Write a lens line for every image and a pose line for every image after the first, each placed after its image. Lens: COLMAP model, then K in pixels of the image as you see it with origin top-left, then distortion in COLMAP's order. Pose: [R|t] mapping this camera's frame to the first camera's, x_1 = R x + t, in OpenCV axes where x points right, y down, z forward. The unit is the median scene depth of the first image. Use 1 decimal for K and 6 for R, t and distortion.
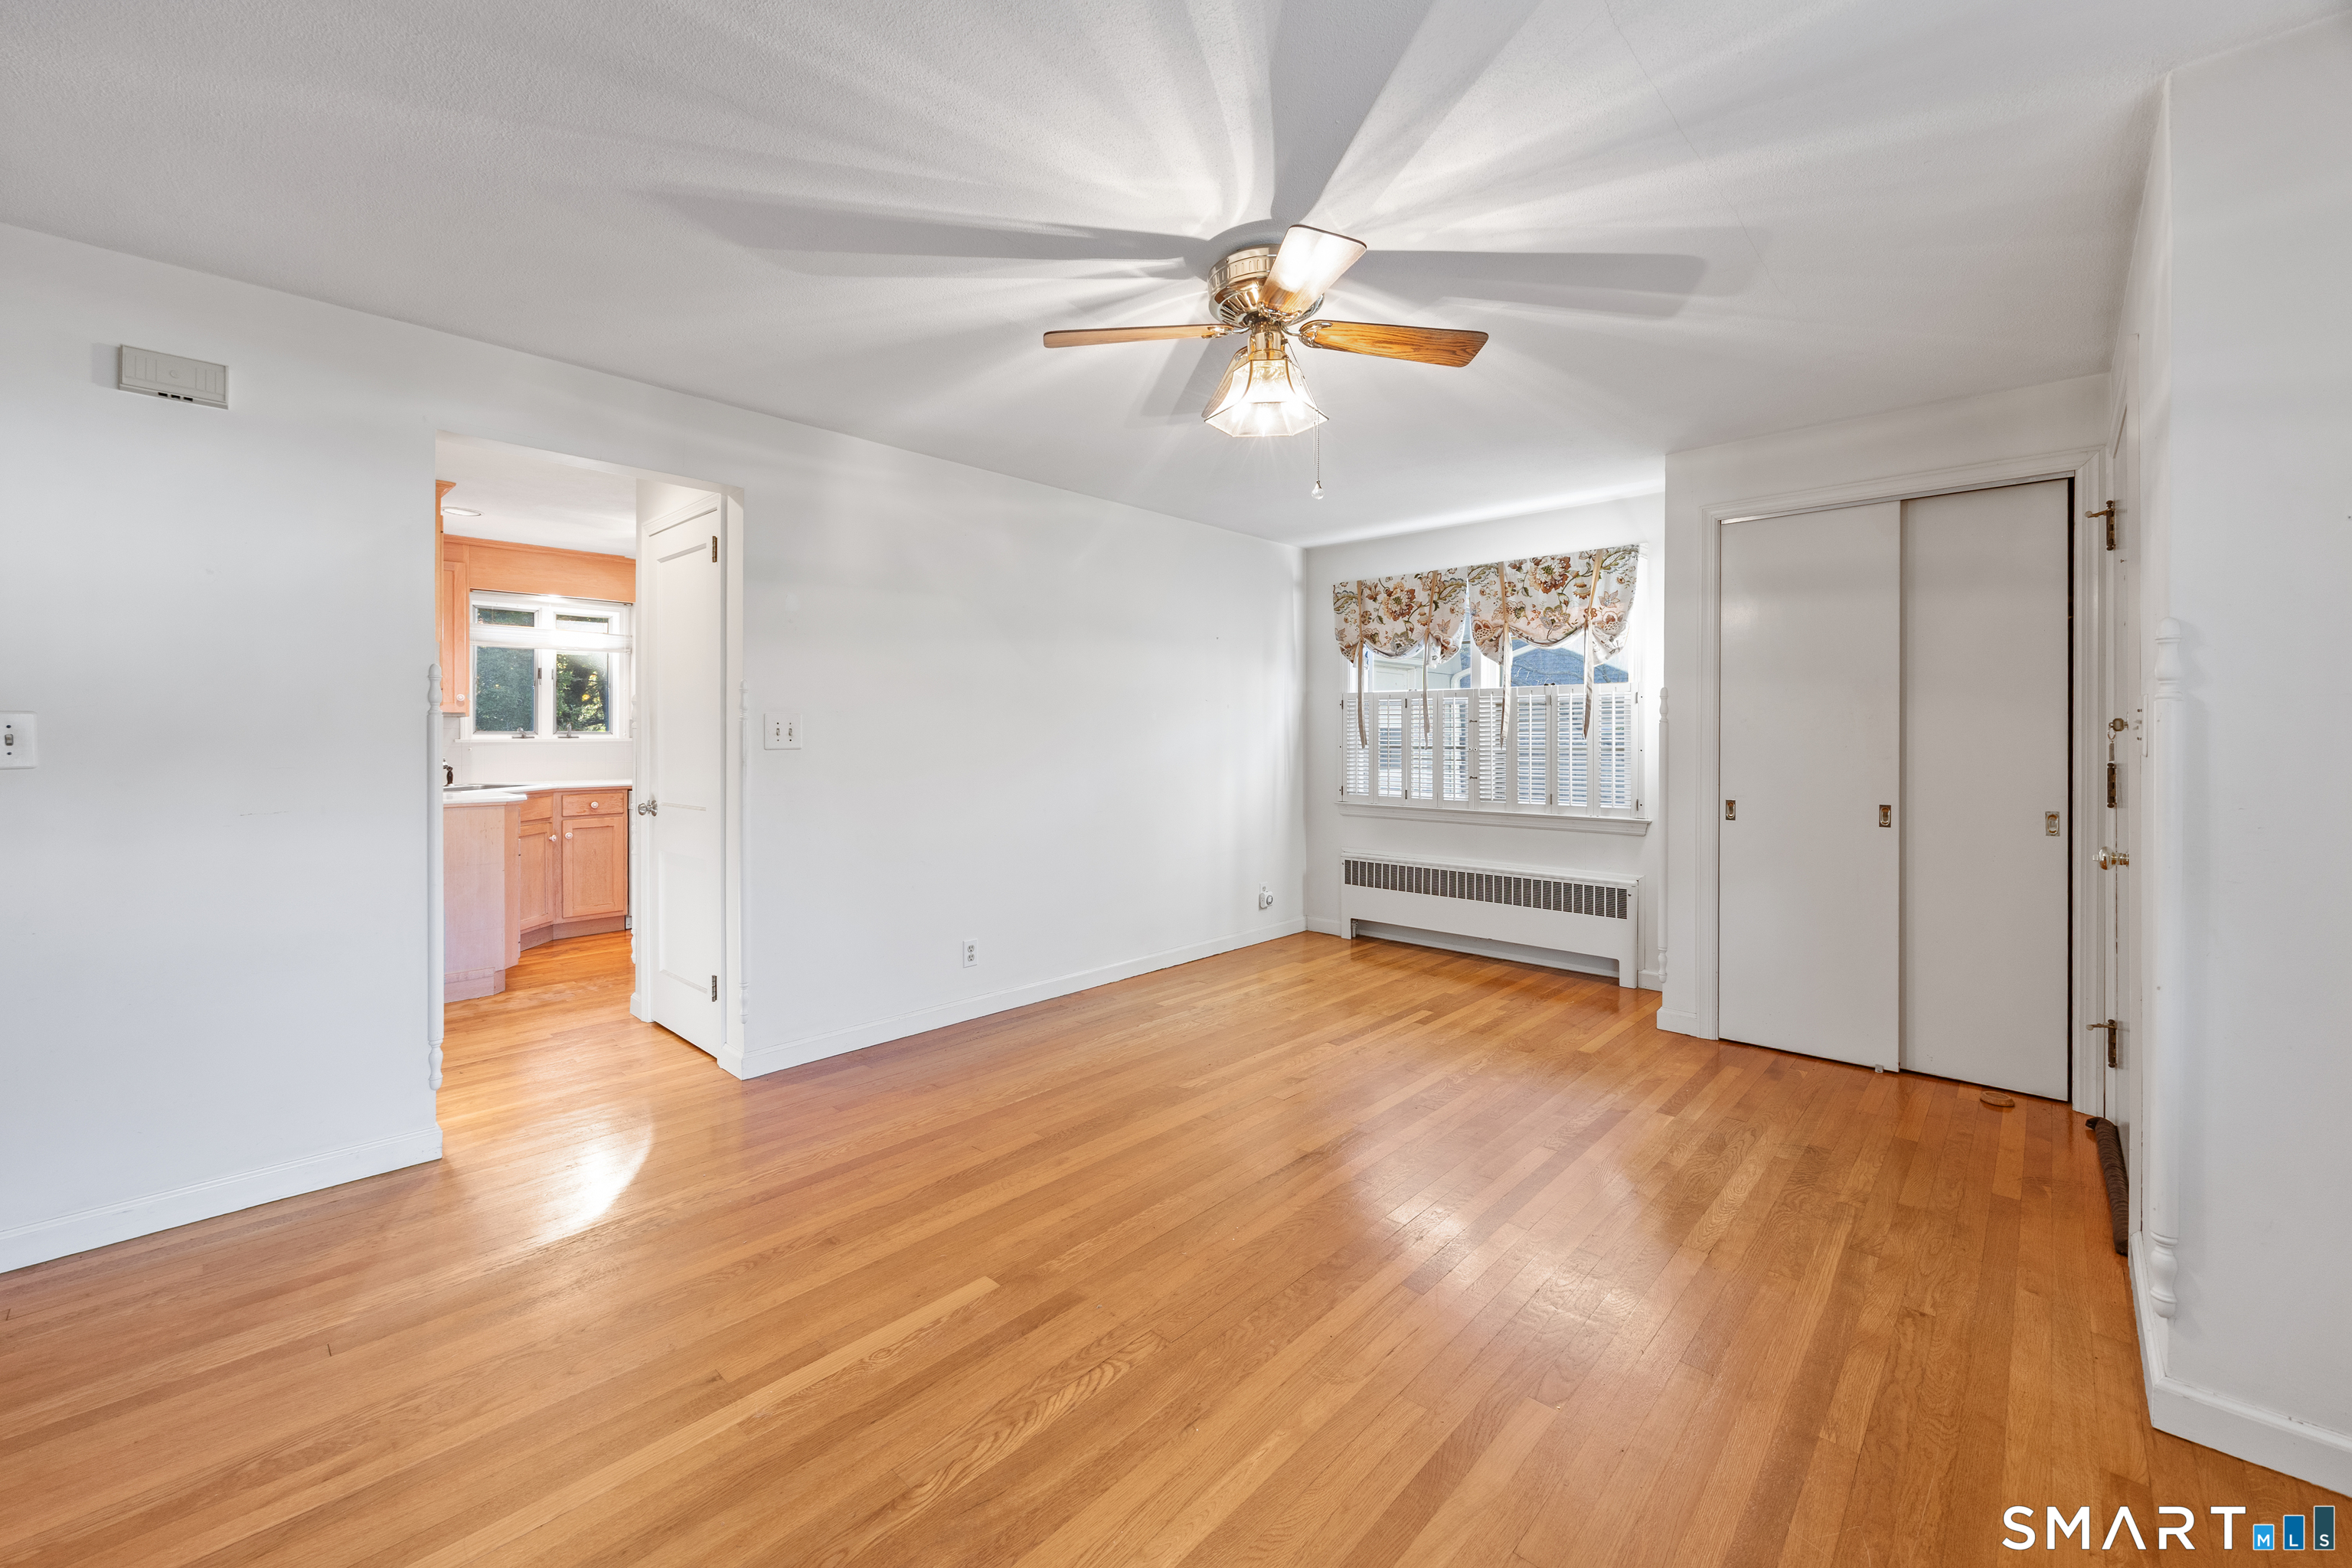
lens RADIAL K [[930.7, 0, 1183.4], [0, 930.7, 744.3], [0, 0, 1]] dist [-0.000242, 0.000278]
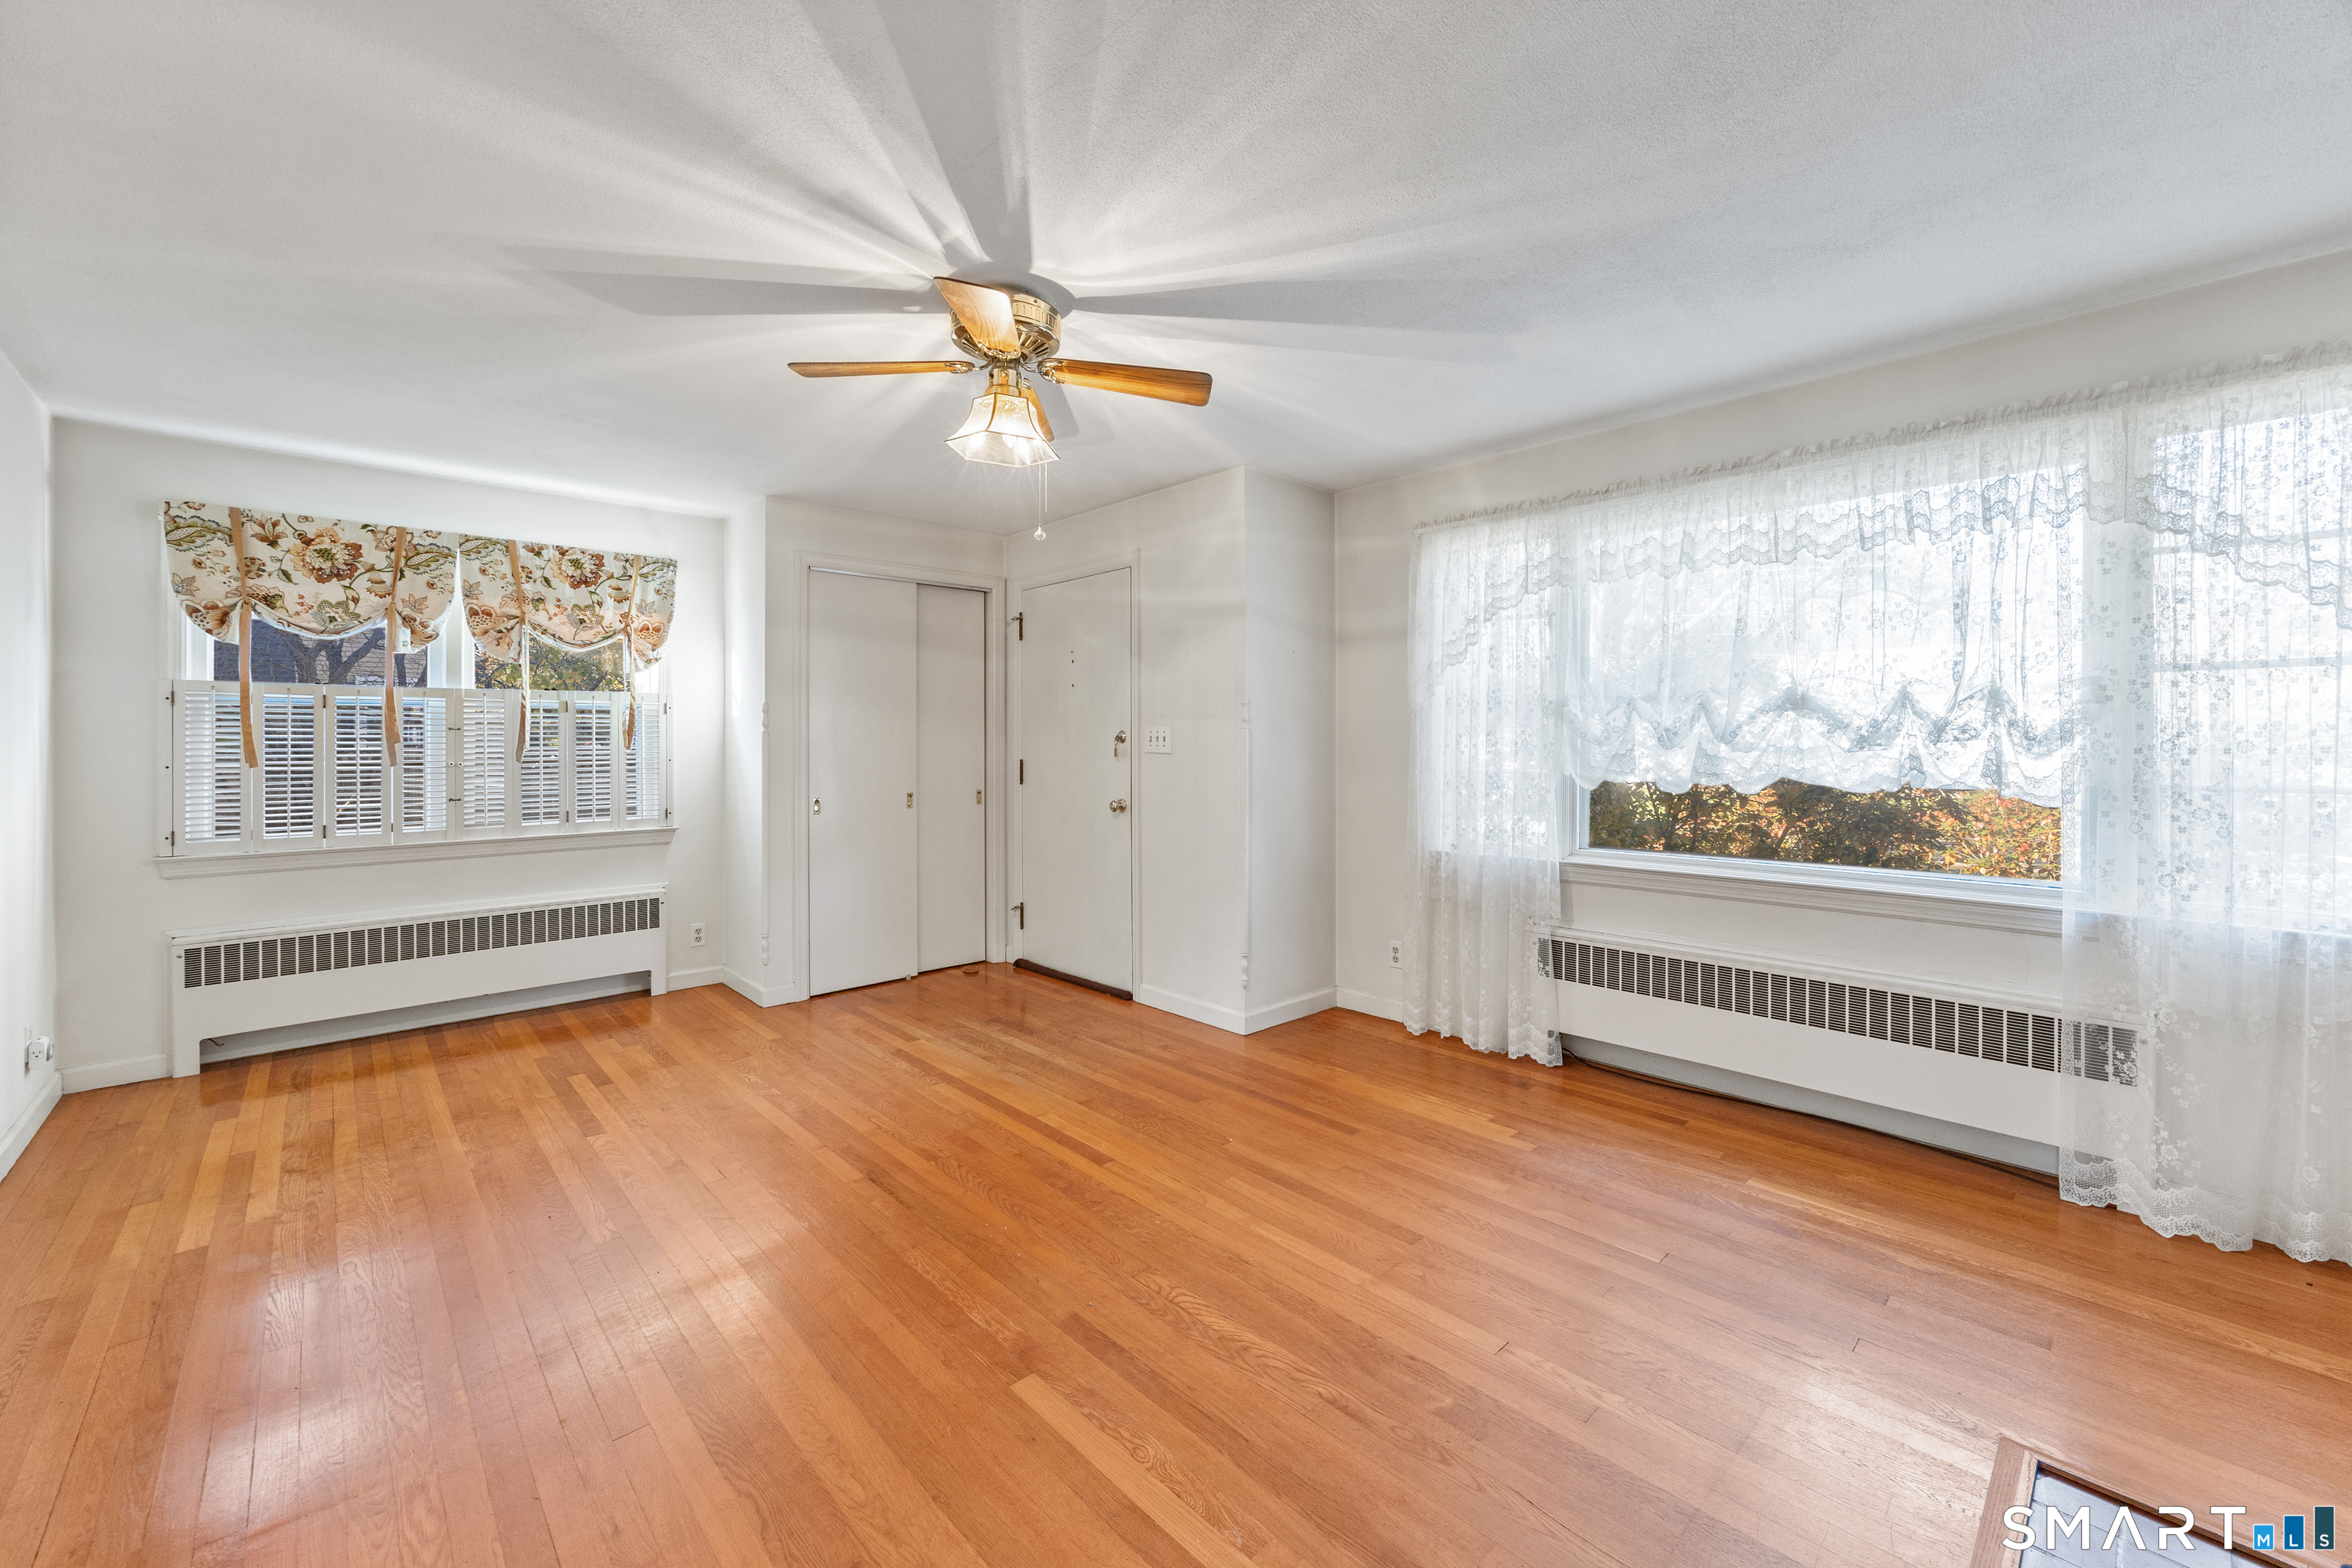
lens RADIAL K [[924.9, 0, 1173.9], [0, 924.9, 758.9], [0, 0, 1]] dist [0.000236, -0.000048]
pose [[0.075781, -0.019137, 0.996941, -0.476454], [0.013914, 0.999739, 0.018133, -0.005391], [-0.997027, 0.012498, 0.076028, 0.361879]]
